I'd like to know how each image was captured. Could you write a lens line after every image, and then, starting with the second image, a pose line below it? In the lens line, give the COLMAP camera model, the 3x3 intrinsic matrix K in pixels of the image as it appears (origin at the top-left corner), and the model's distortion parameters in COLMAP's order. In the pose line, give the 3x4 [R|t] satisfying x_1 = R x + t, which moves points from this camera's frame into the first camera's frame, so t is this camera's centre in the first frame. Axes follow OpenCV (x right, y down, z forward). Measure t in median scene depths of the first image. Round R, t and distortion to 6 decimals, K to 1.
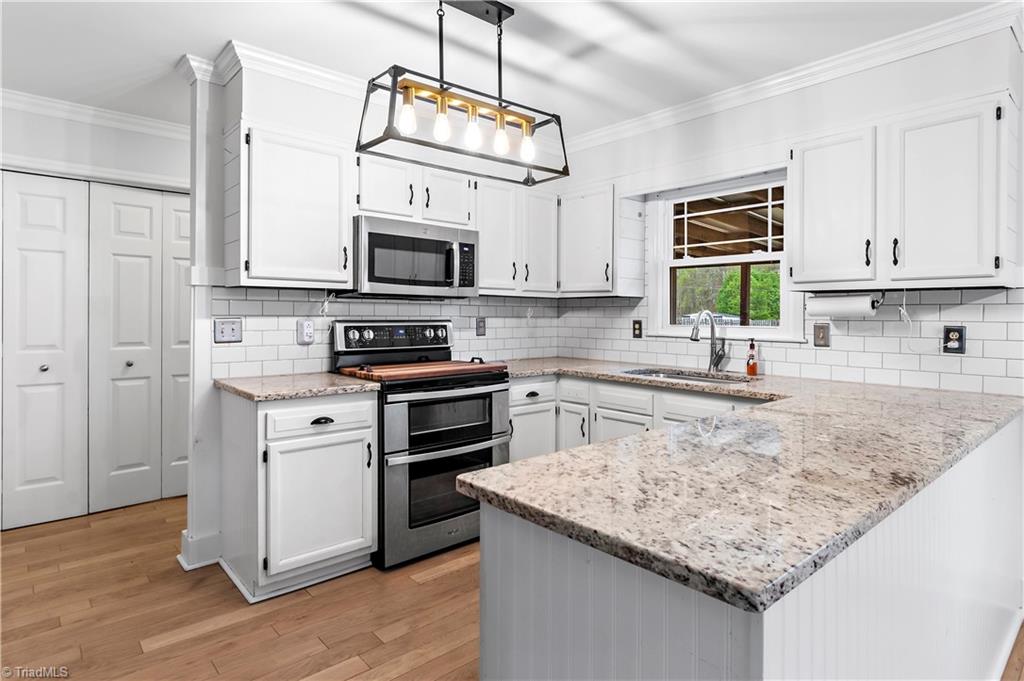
lens RADIAL K [[558.8, 0, 534.9], [0, 558.8, 313.7], [0, 0, 1]] dist [-0.001124, -0.001514]
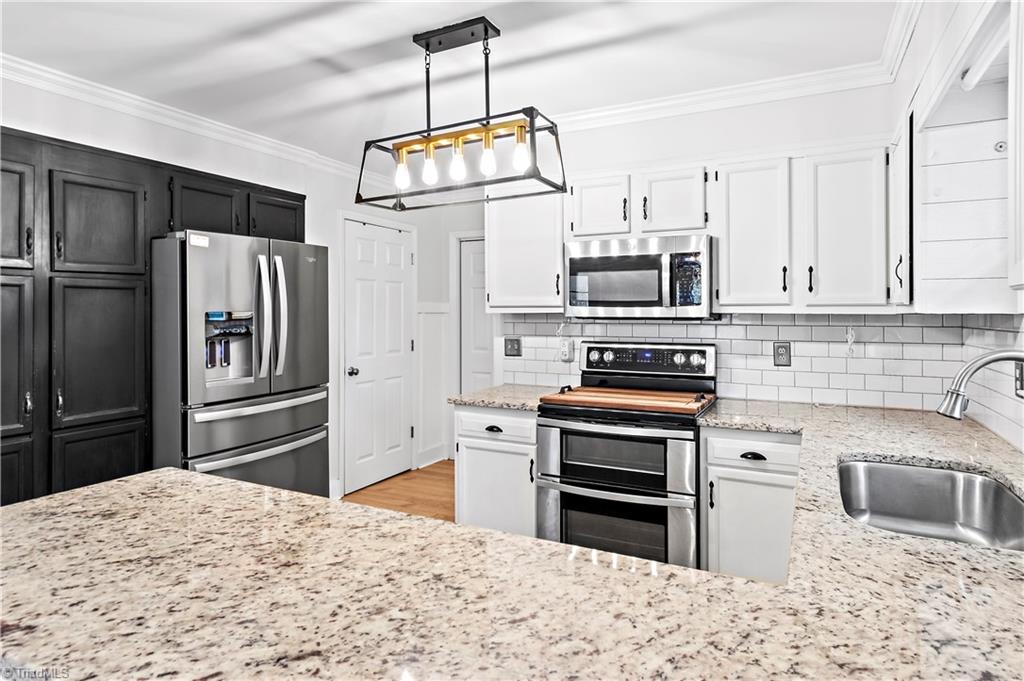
lens RADIAL K [[558.8, 0, 534.9], [0, 558.8, 313.7], [0, 0, 1]] dist [-0.001124, -0.001514]
pose [[0.359482, -0.004369, -0.933142, 0.594755], [0.003435, 0.999988, -0.003358, -0.036380], [0.933146, -0.001999, 0.359493, 0.526069]]
